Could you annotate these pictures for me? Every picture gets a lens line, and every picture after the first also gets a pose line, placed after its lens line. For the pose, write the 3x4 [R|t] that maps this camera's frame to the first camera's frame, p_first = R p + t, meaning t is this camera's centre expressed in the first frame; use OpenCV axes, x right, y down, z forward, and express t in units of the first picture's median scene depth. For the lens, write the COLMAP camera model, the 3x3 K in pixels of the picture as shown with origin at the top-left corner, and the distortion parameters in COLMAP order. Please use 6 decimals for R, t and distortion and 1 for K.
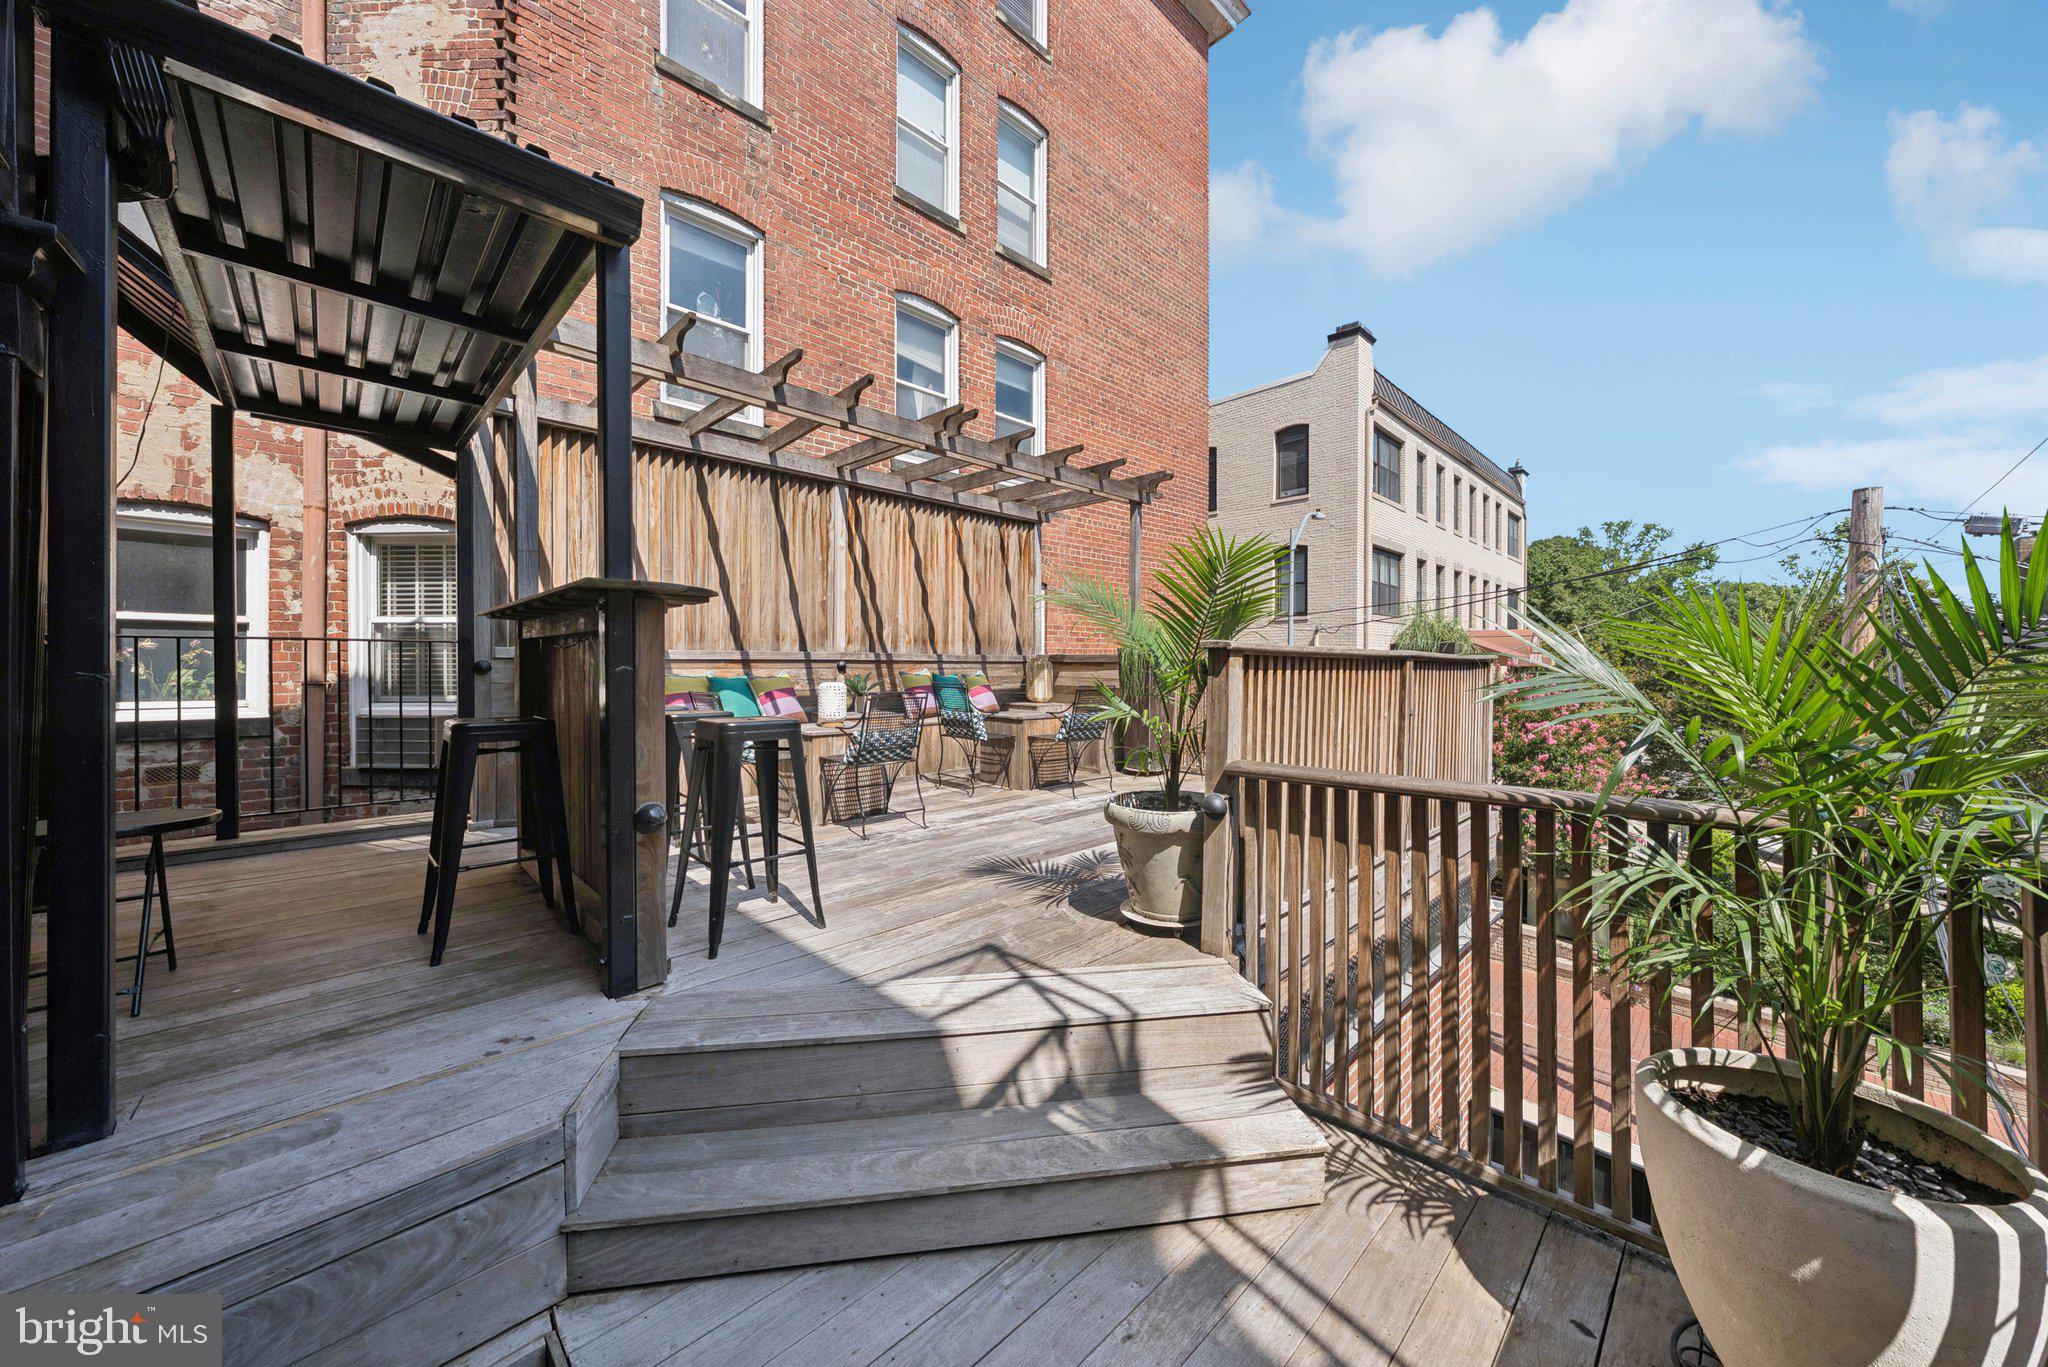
lens RADIAL K [[719.2, 0, 1024.0], [0, 719.2, 683.5], [0, 0, 1]] dist [0.000636, 0.000065]
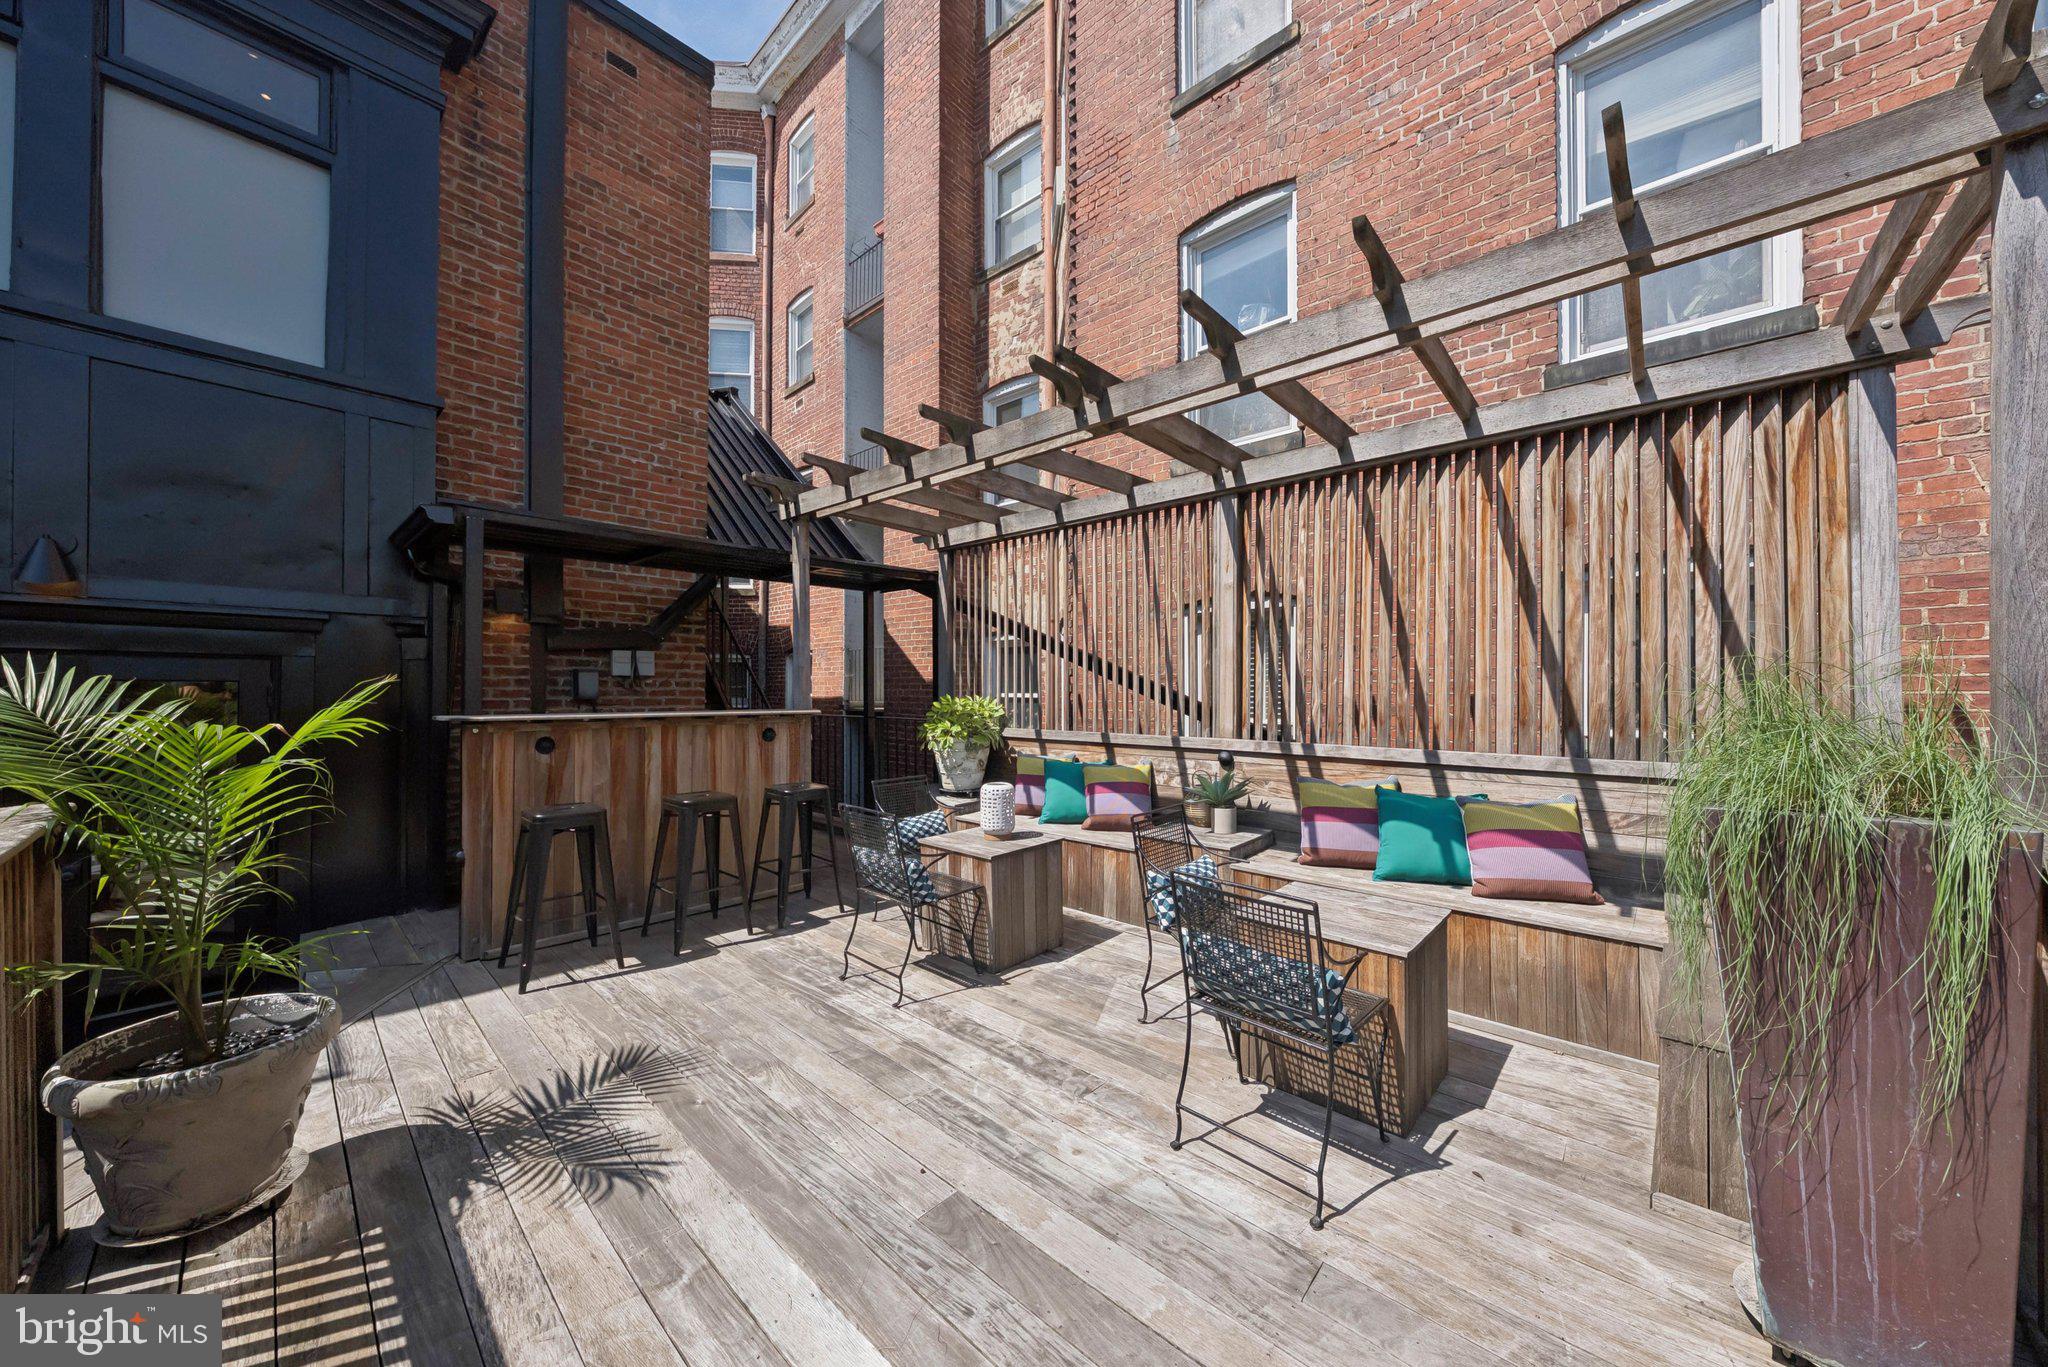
lens RADIAL K [[703.4, 0, 1024.0], [0, 703.4, 683.5], [0, 0, 1]] dist [-0.000613, -0.000033]
pose [[0.051531, -0.006500, -0.998650, 0.373007], [-0.021104, 0.999748, -0.007596, -0.078812], [0.998448, 0.021467, 0.051380, 0.695098]]
